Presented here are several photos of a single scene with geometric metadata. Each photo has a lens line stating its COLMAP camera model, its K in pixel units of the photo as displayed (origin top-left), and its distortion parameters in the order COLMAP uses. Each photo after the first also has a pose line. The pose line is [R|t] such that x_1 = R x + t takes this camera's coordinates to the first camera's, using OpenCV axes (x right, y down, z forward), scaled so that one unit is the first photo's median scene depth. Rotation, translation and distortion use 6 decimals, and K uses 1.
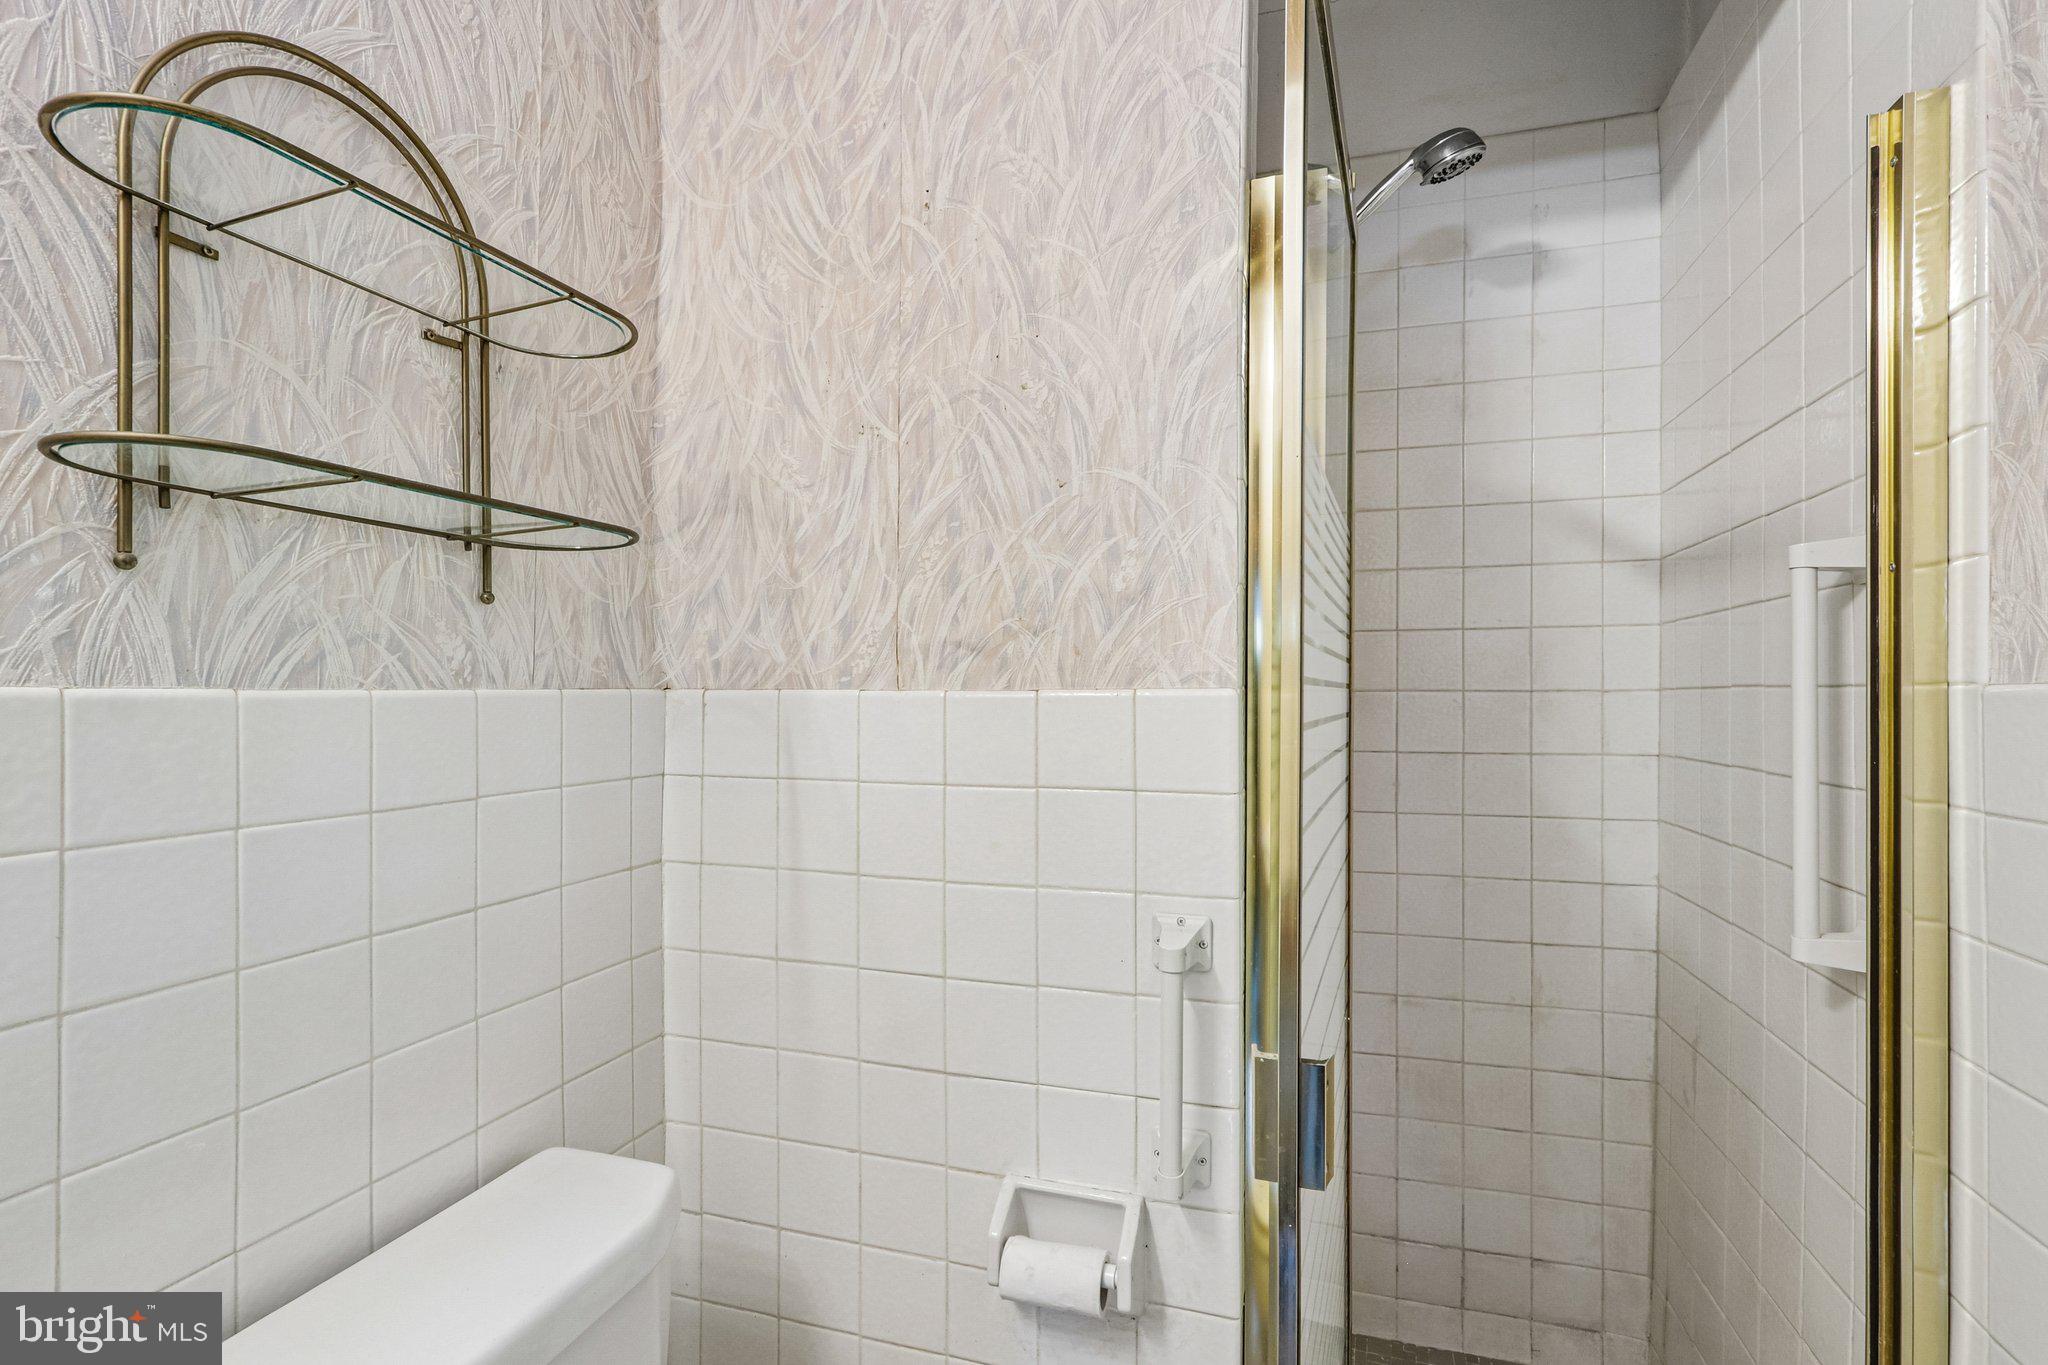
lens RADIAL K [[961.6, 0, 963.5], [0, 961.6, 700.6], [0, 0, 1]] dist [-0.017289, 0.000163]
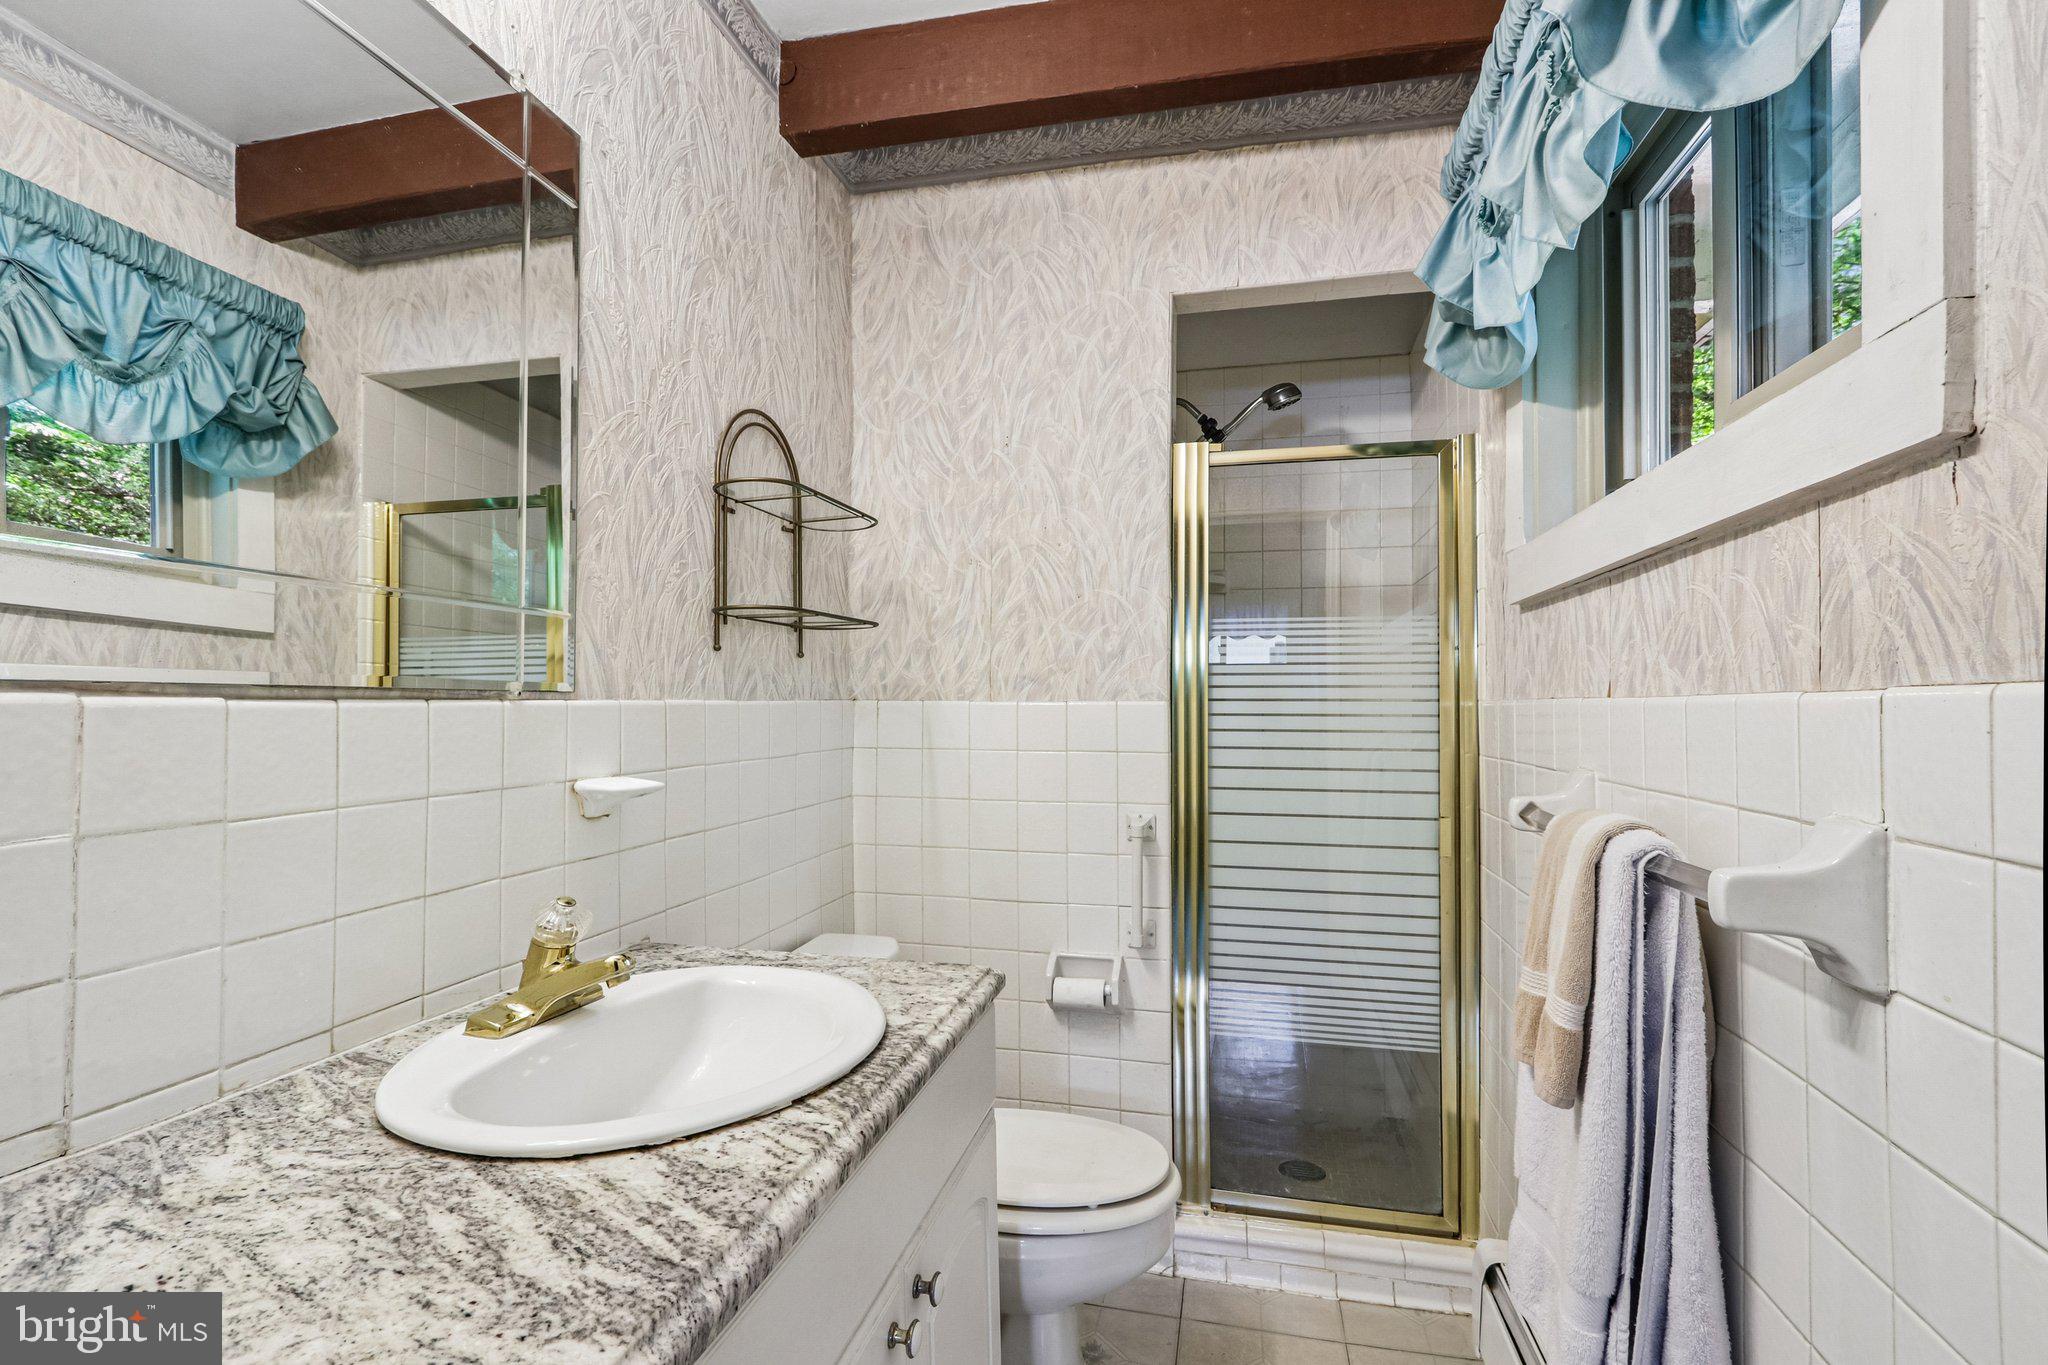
lens RADIAL K [[961.6, 0, 1023.2], [0, 961.6, 694.1], [0, 0, 1]] dist [-0.017289, 0.000163]
pose [[0.990690, 0.001856, 0.136122, -0.262474], [0.000250, 0.999881, -0.015457, 0.003724], [-0.136134, 0.015347, 0.990572, -0.870879]]
